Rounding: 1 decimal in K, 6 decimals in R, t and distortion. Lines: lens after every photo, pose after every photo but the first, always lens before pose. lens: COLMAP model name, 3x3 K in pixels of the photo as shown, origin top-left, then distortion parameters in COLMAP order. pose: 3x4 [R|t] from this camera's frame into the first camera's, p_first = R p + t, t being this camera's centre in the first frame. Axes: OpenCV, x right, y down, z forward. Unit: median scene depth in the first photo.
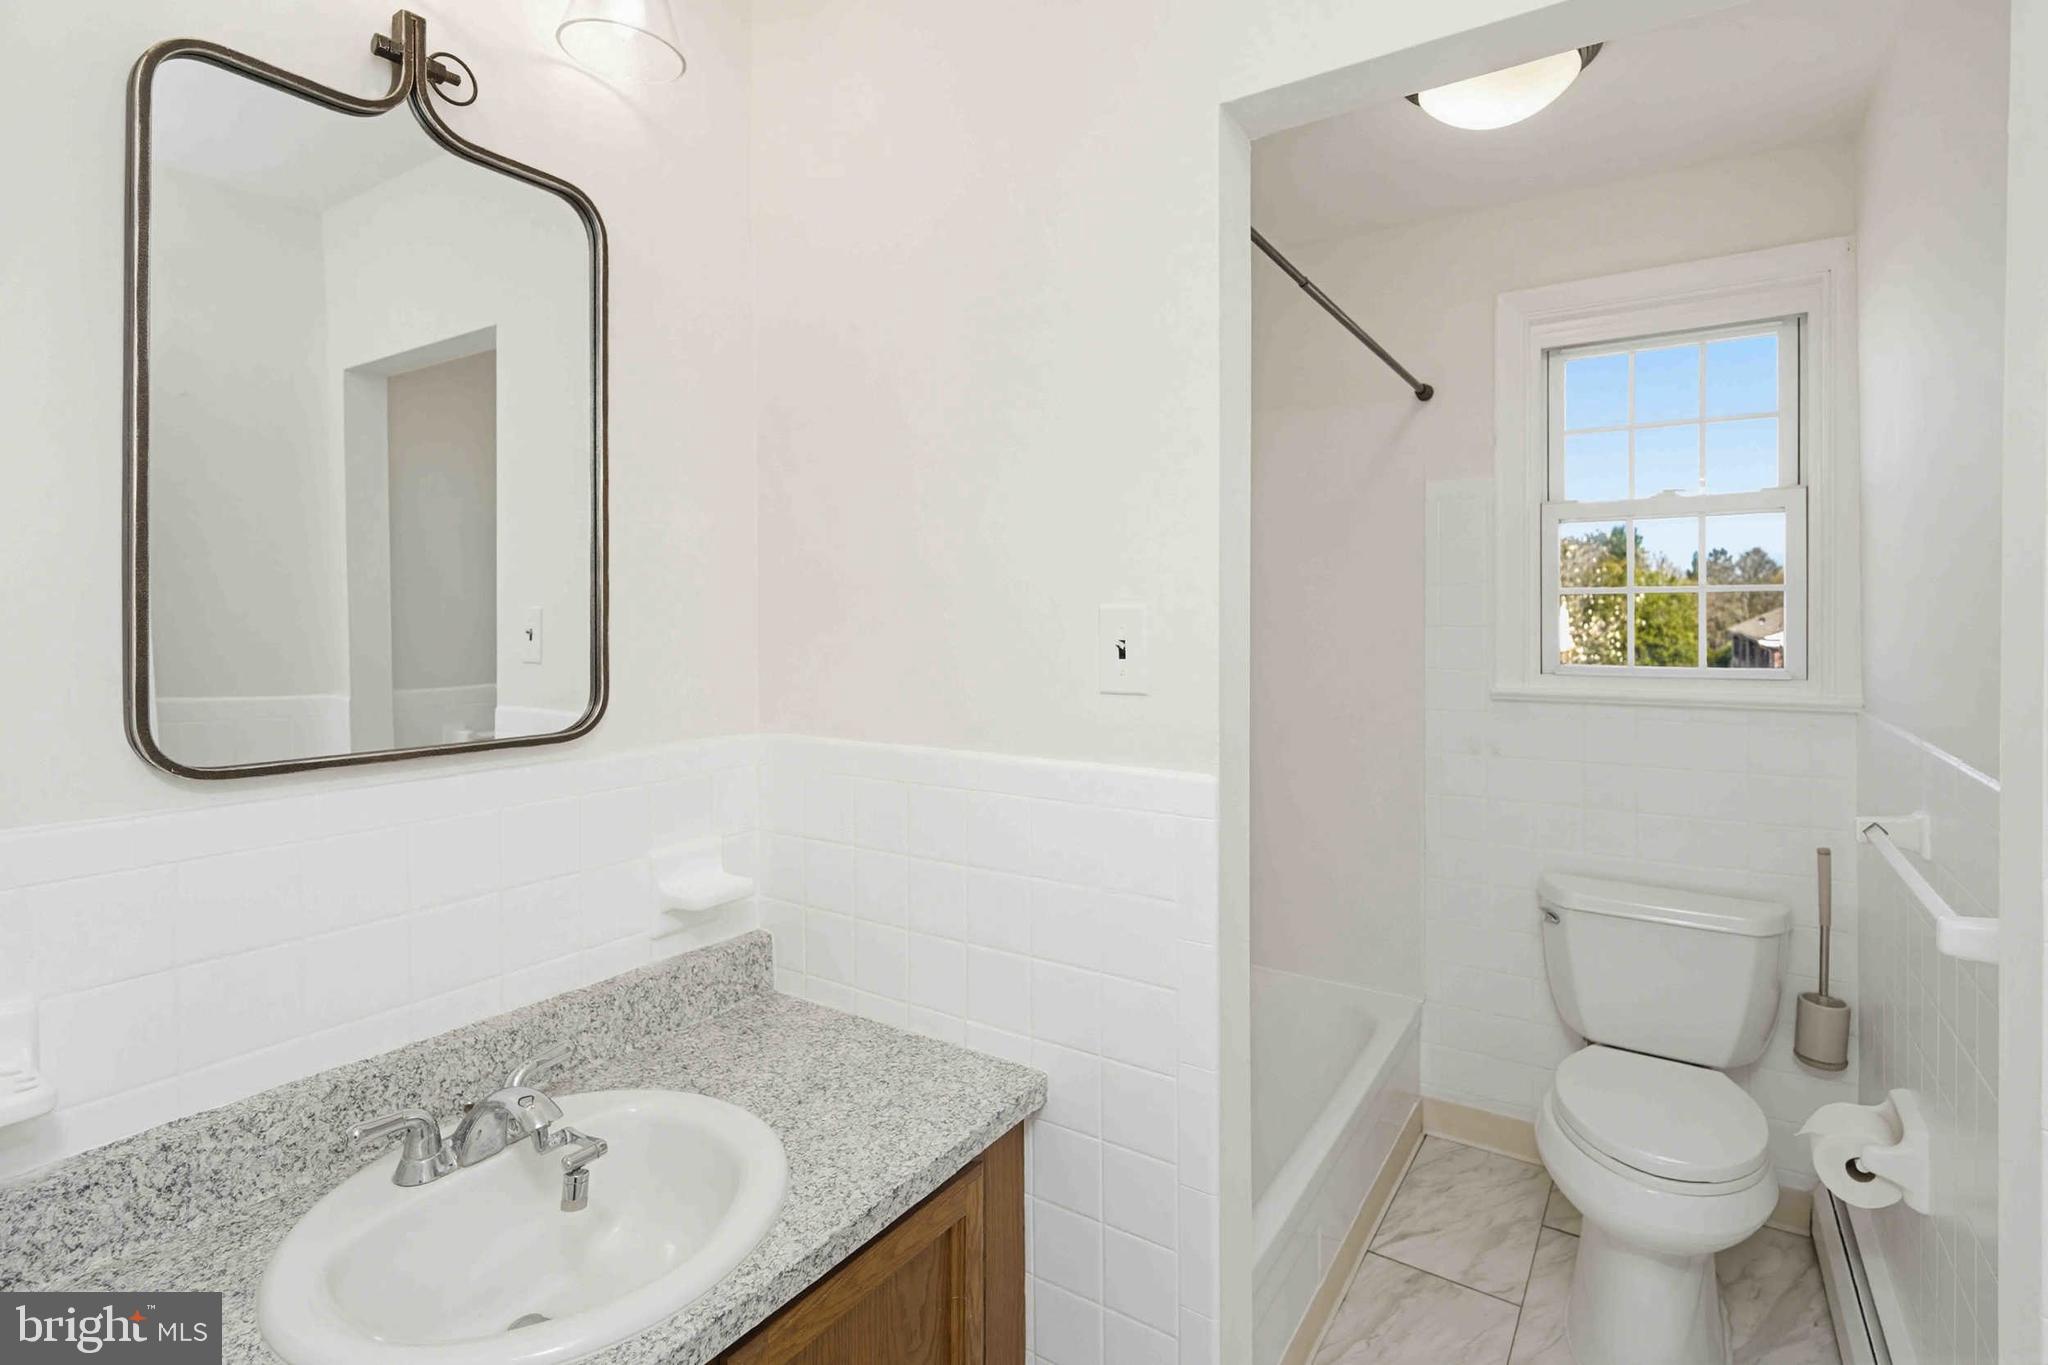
lens RADIAL K [[983.9, 0, 1038.0], [0, 983.9, 587.8], [0, 0, 1]] dist [-0.000430, -0.000316]
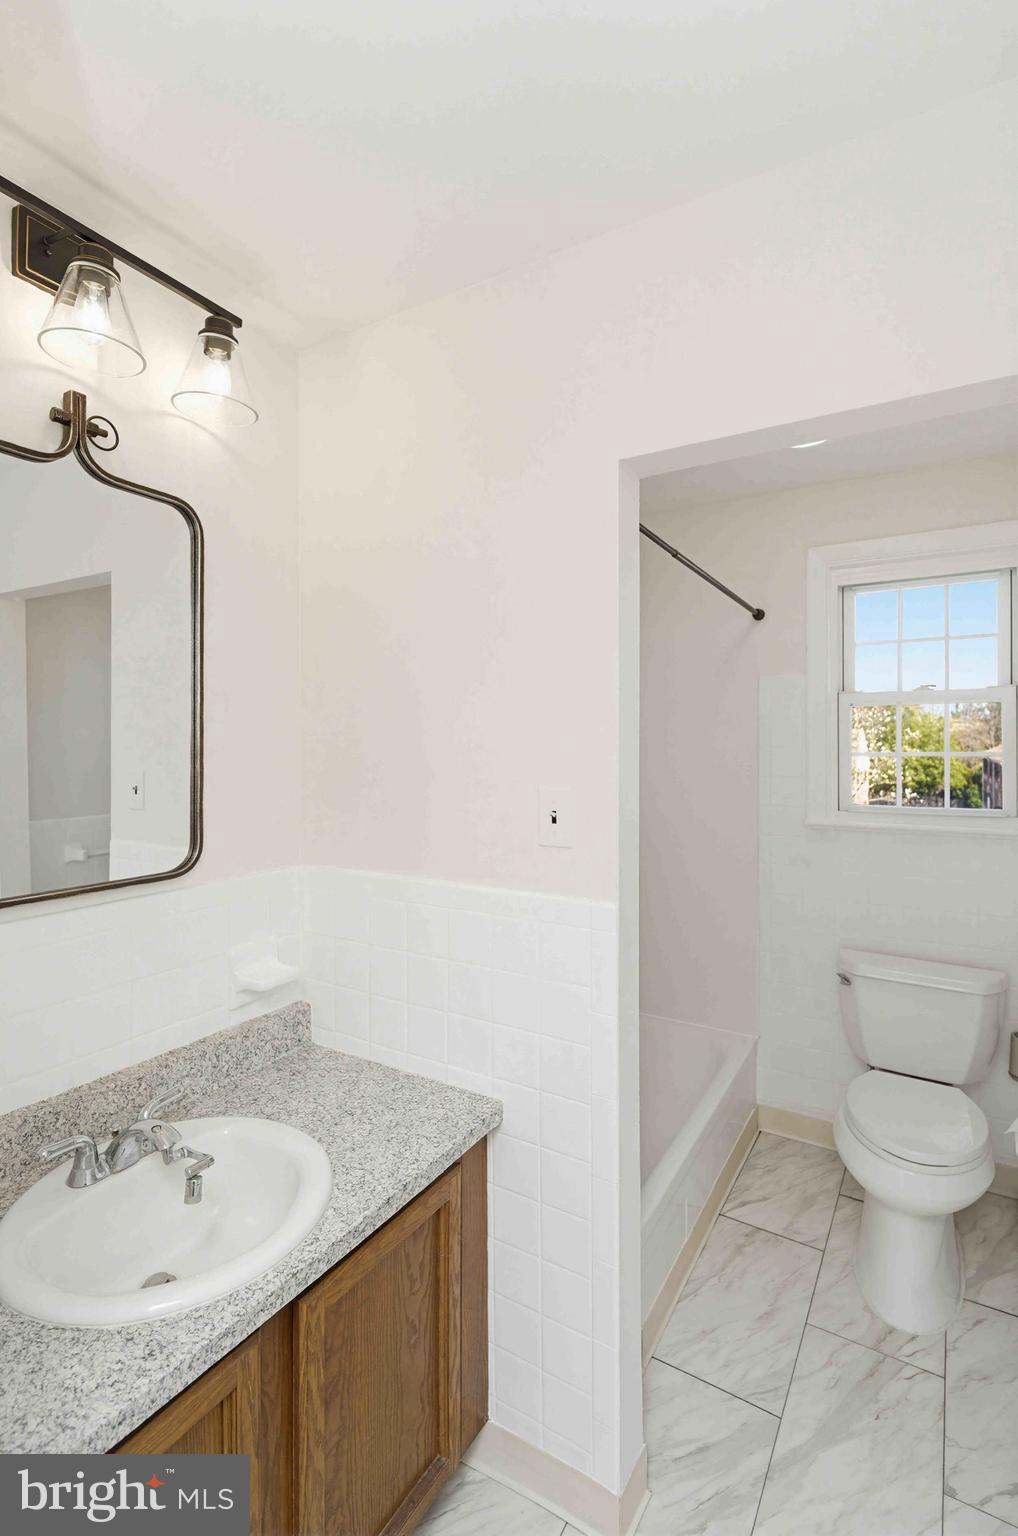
lens RADIAL K [[719.2, 0, 502.4], [0, 719.2, 720.8], [0, 0, 1]] dist [-0.001192, -0.000609]
pose [[0.999654, 0.001056, 0.026283, -0.020940], [-0.000880, 0.999977, -0.006718, -0.073805], [-0.026289, 0.006693, 0.999632, -0.087532]]
